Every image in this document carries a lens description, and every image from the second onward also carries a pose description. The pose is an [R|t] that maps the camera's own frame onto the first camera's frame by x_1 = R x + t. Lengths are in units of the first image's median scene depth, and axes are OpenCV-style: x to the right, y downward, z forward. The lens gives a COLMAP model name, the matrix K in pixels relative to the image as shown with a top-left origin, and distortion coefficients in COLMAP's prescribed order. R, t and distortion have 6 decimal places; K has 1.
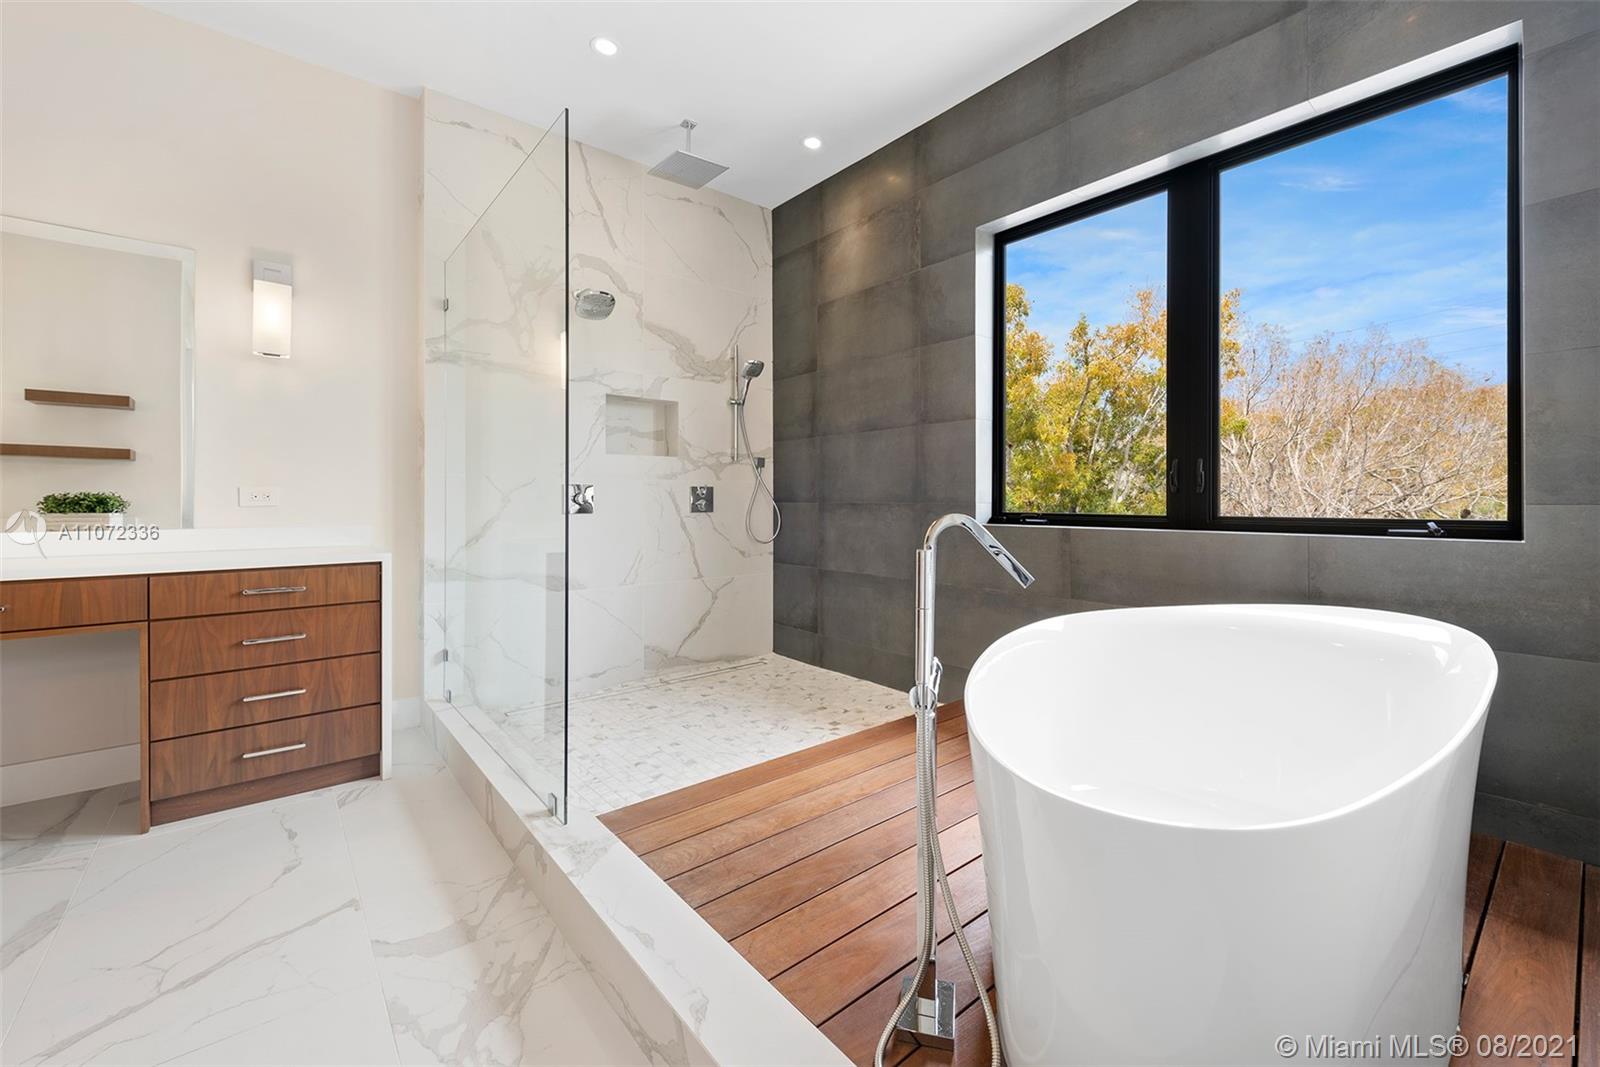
lens RADIAL K [[666.2, 0, 797.5], [0, 666.2, 501.0], [0, 0, 1]] dist [0.001006, 0.006645]
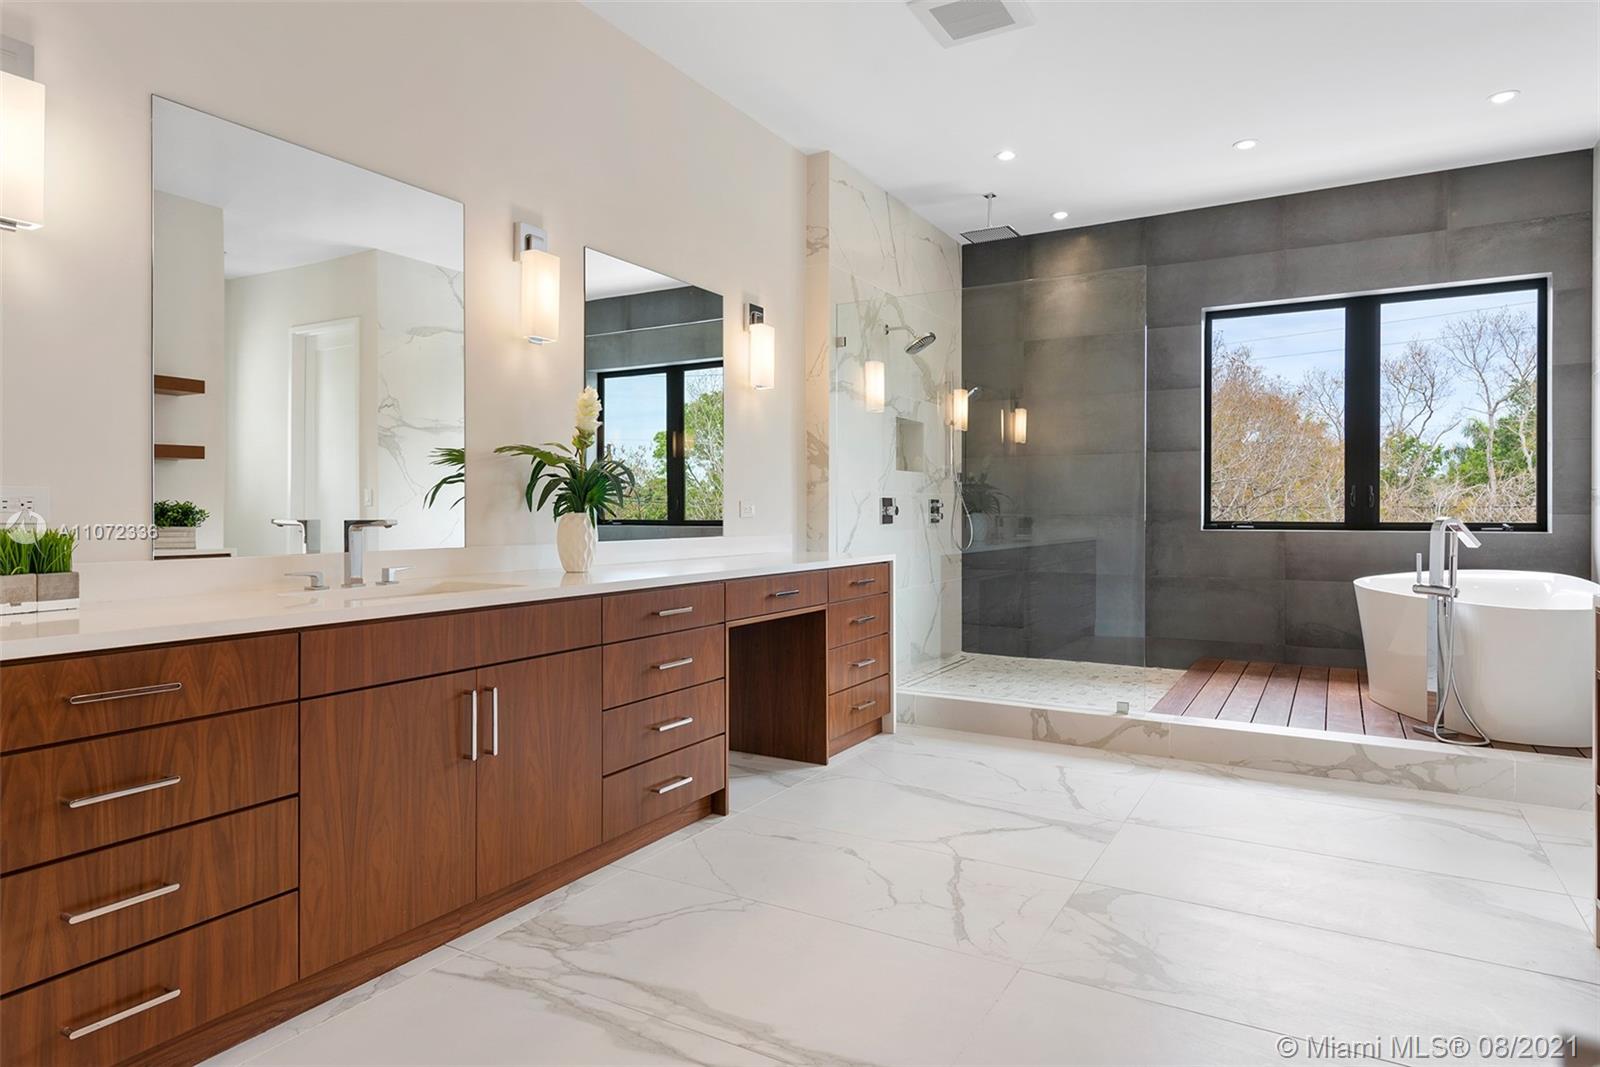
lens RADIAL K [[933.6, 0, 802.2], [0, 933.6, 503.4], [0, 0, 1]] dist [0.022299, 0.001157]
pose [[0.929253, -0.002815, 0.369434, -1.172981], [0.003495, 0.999993, -0.001172, -0.019115], [-0.369428, 0.002381, 0.929256, -0.449873]]
